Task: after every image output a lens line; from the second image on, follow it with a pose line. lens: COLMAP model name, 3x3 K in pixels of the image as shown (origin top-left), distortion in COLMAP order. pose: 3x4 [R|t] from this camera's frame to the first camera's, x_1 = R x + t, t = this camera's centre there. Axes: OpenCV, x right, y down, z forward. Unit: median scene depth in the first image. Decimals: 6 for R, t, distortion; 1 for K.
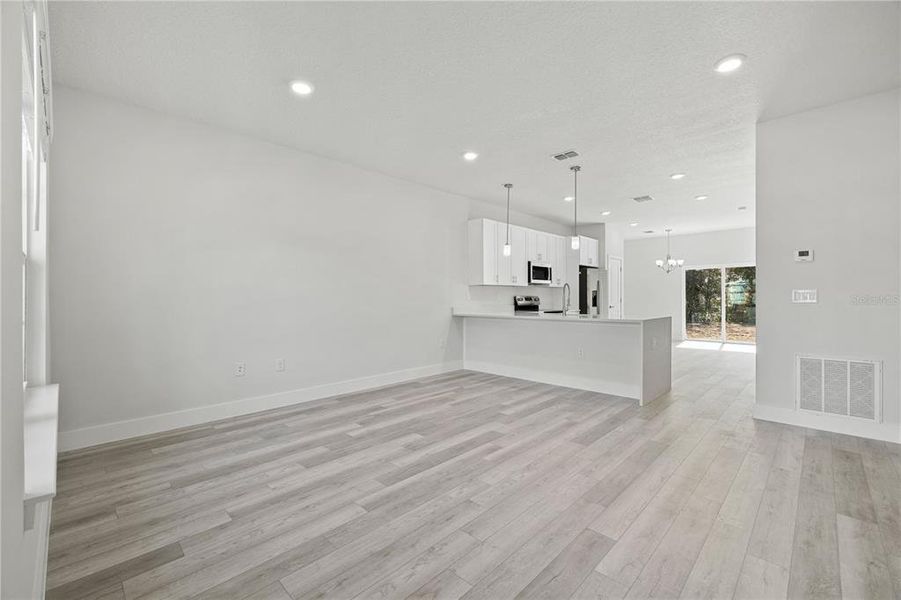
lens RADIAL K [[374.9, 0, 450.5], [0, 374.9, 300.0], [0, 0, 1]] dist [-0.000137, -0.000055]
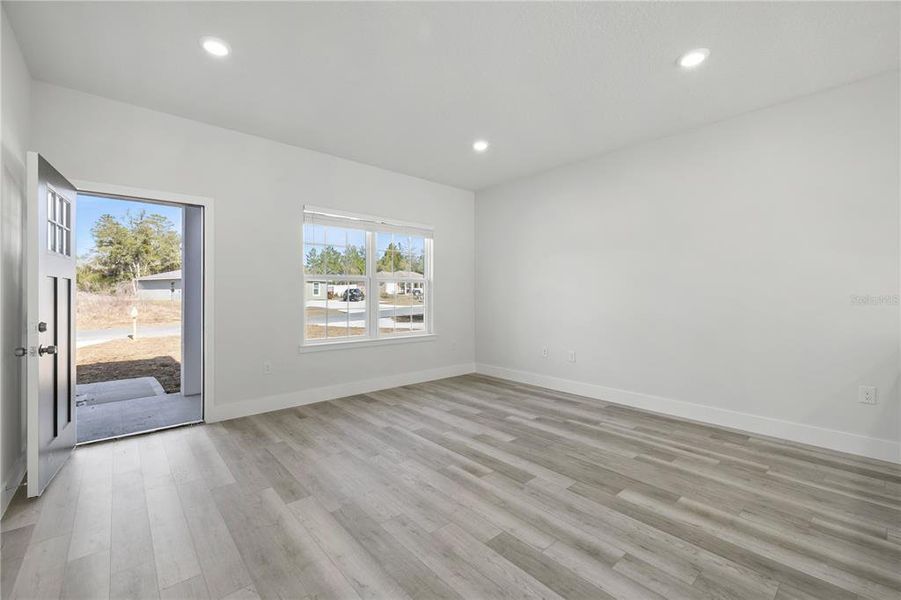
lens RADIAL K [[386.8, 0, 448.5], [0, 386.8, 296.2], [0, 0, 1]] dist [0.000376, 0.000008]
pose [[-0.083812, 0.008808, -0.996443, 0.713308], [-0.004660, 0.999947, 0.009231, -0.014492], [0.996471, 0.005417, -0.083766, 0.709381]]
